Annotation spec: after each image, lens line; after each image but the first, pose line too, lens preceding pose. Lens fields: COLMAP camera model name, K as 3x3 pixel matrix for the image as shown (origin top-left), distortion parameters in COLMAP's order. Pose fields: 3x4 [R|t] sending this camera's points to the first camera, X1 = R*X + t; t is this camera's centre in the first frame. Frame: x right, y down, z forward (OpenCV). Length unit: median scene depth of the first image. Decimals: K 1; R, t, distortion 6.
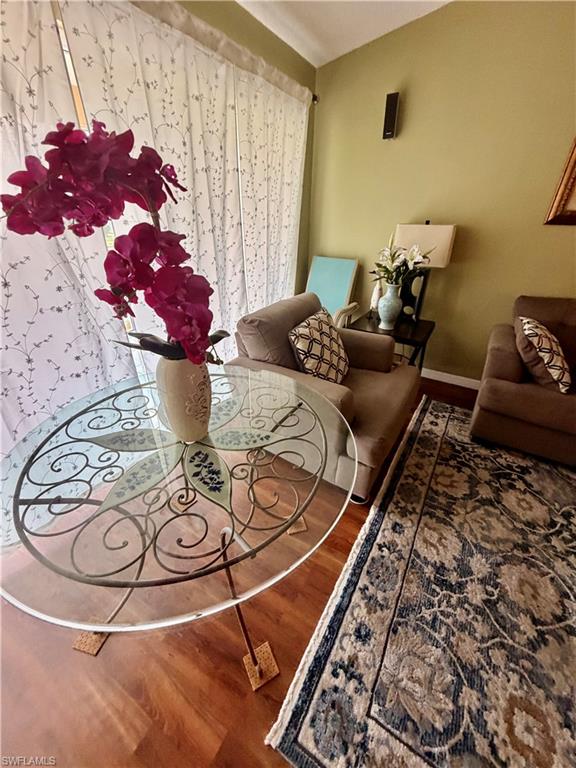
lens RADIAL K [[306.5, 0, 288.5], [0, 306.5, 383.5], [0, 0, 1]] dist [-0.001613, -0.000005]
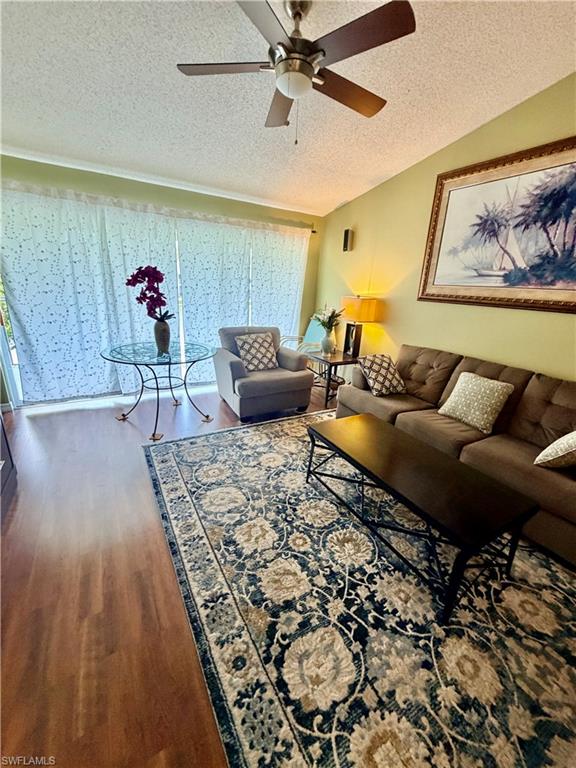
lens RADIAL K [[306.5, 0, 287.9], [0, 306.5, 383.3], [0, 0, 1]] dist [-0.001613, -0.000005]
pose [[0.880470, 0.180207, -0.438518, 1.513574], [-0.267664, 0.952379, -0.146049, 0.414319], [0.391316, 0.245967, 0.886776, -0.788559]]
